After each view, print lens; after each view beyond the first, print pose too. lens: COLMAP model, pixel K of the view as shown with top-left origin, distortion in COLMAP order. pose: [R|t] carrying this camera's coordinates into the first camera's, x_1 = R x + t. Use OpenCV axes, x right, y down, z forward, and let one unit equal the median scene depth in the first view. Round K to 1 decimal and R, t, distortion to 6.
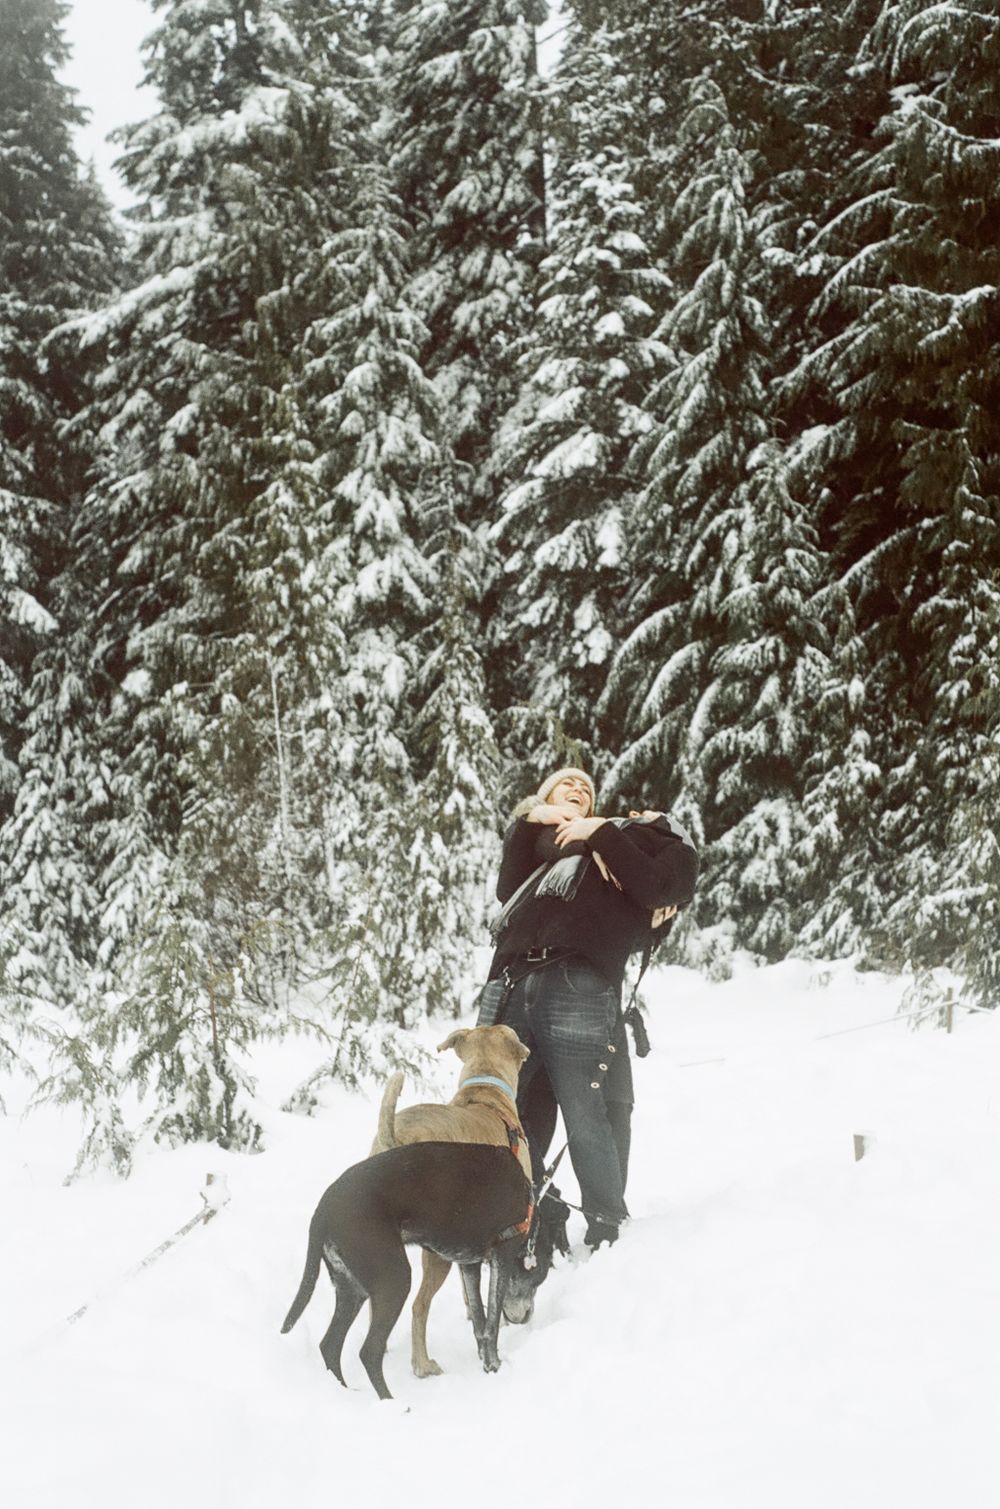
lens RADIAL K [[2149.2, 0, 500.0], [0, 2149.2, 754.5], [0, 0, 1]] dist [-0.036539, -0.121610]
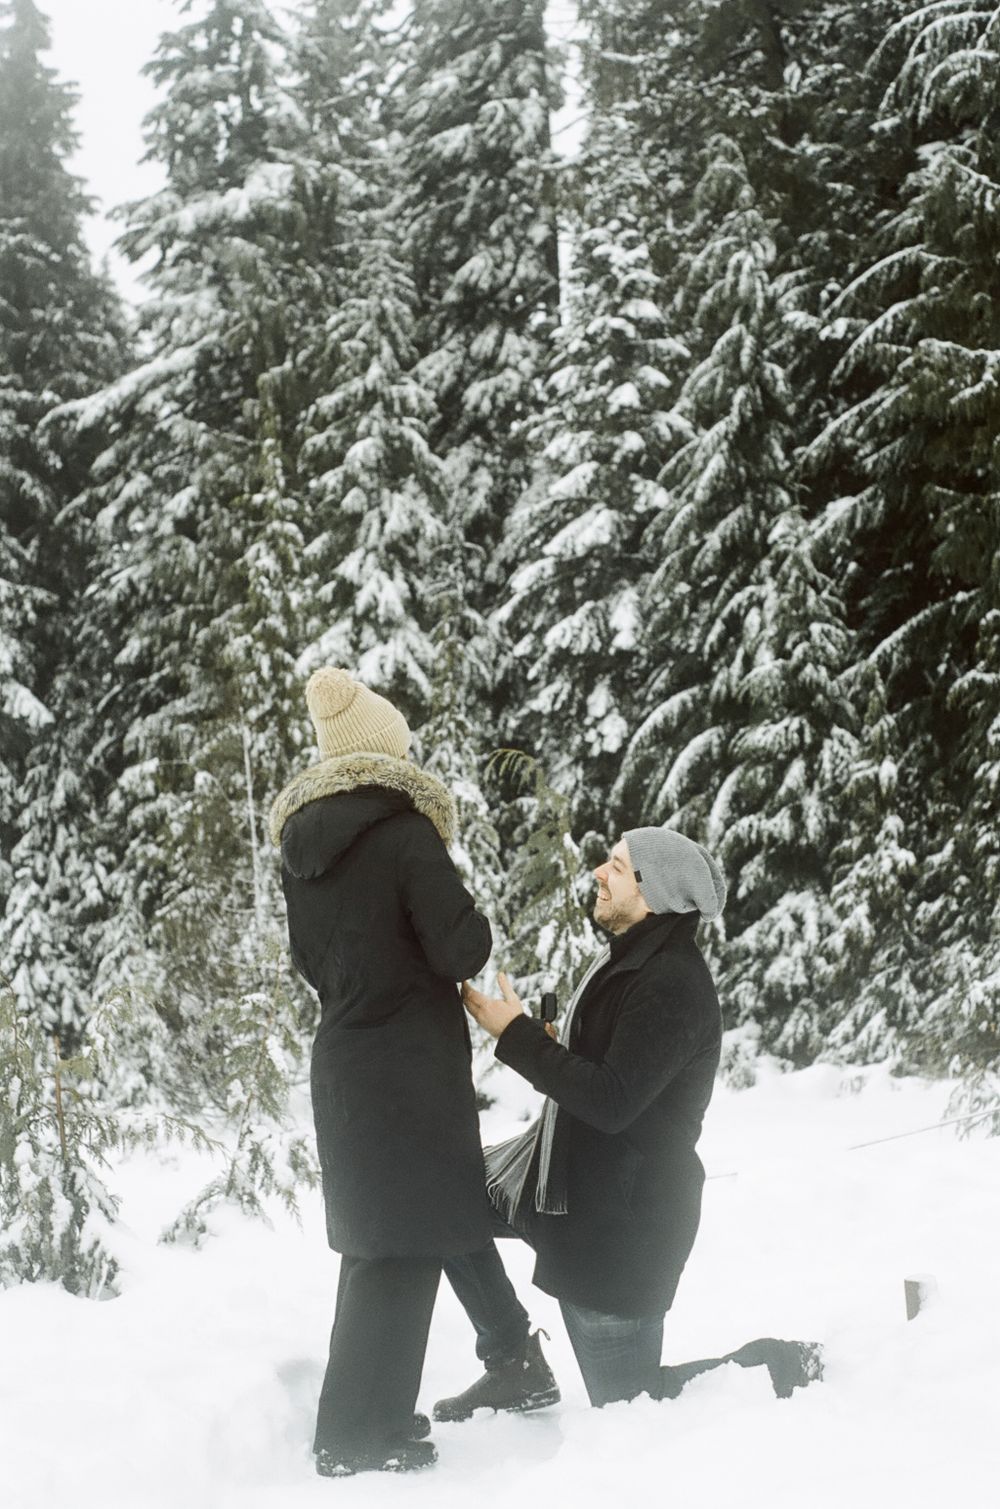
lens RADIAL K [[2149.2, 0, 500.0], [0, 2149.2, 754.5], [0, 0, 1]] dist [-0.036539, -0.121610]
pose [[0.999905, -0.001704, -0.013651, 0.008899], [0.000984, 0.998618, -0.052542, 0.008275], [0.013722, 0.052524, 0.998525, 0.057154]]
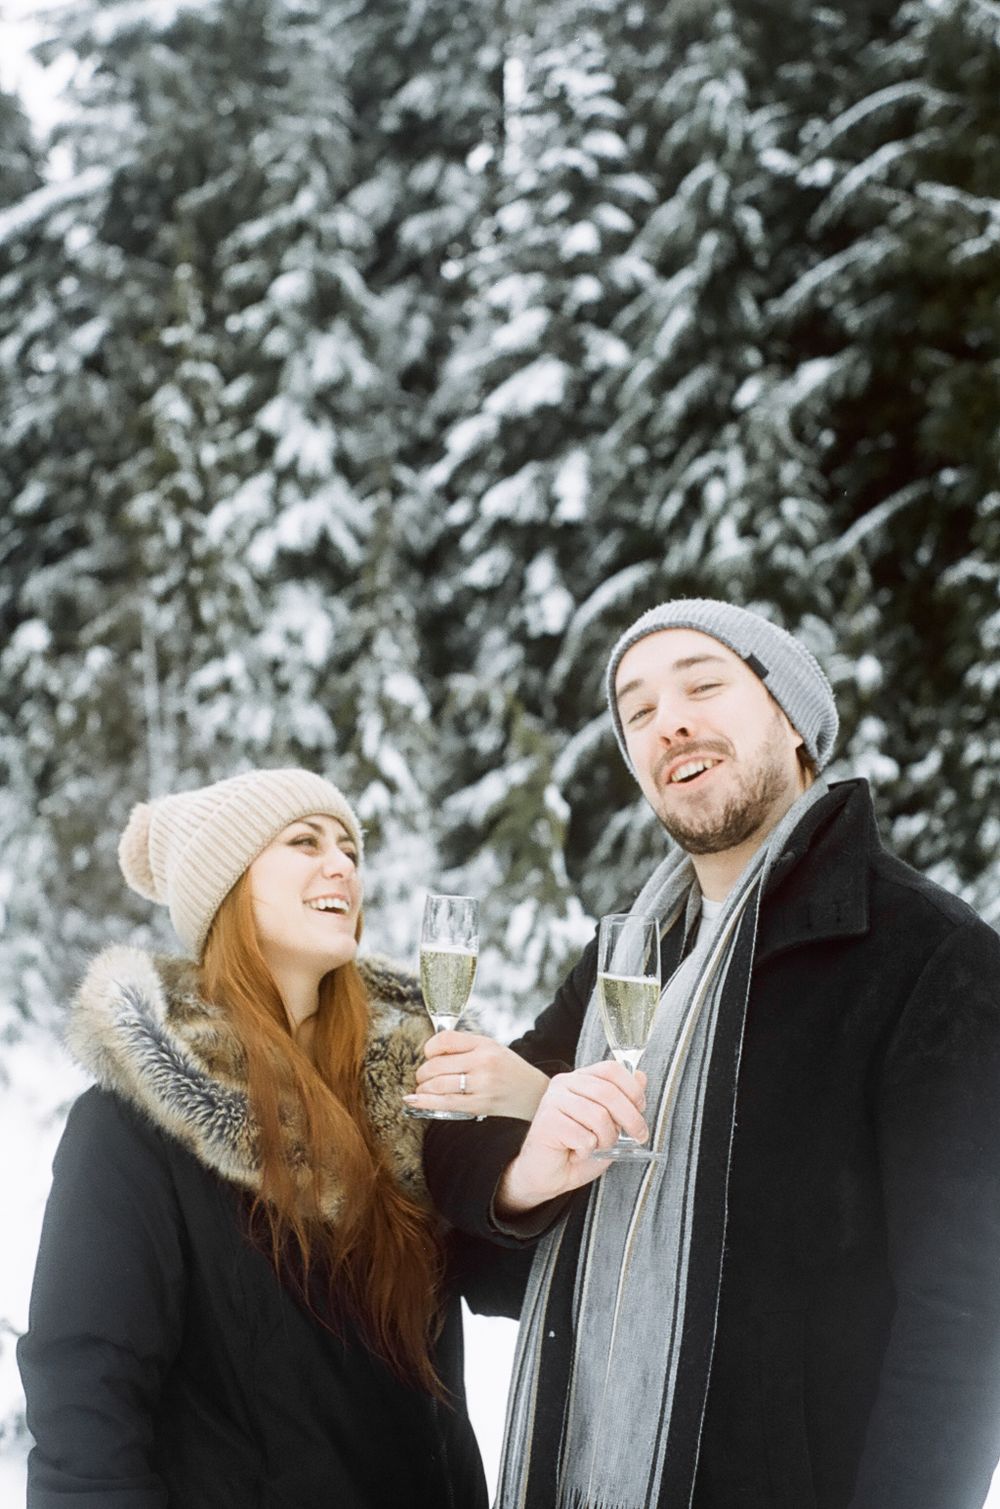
lens RADIAL K [[2149.2, 0, 500.0], [0, 2149.2, 754.5], [0, 0, 1]] dist [-0.036539, -0.121610]
pose [[0.999116, 0.031106, 0.028269, 0.001150], [-0.031545, 0.999387, 0.015212, -0.004861], [-0.027778, -0.016090, 0.999485, 0.134120]]
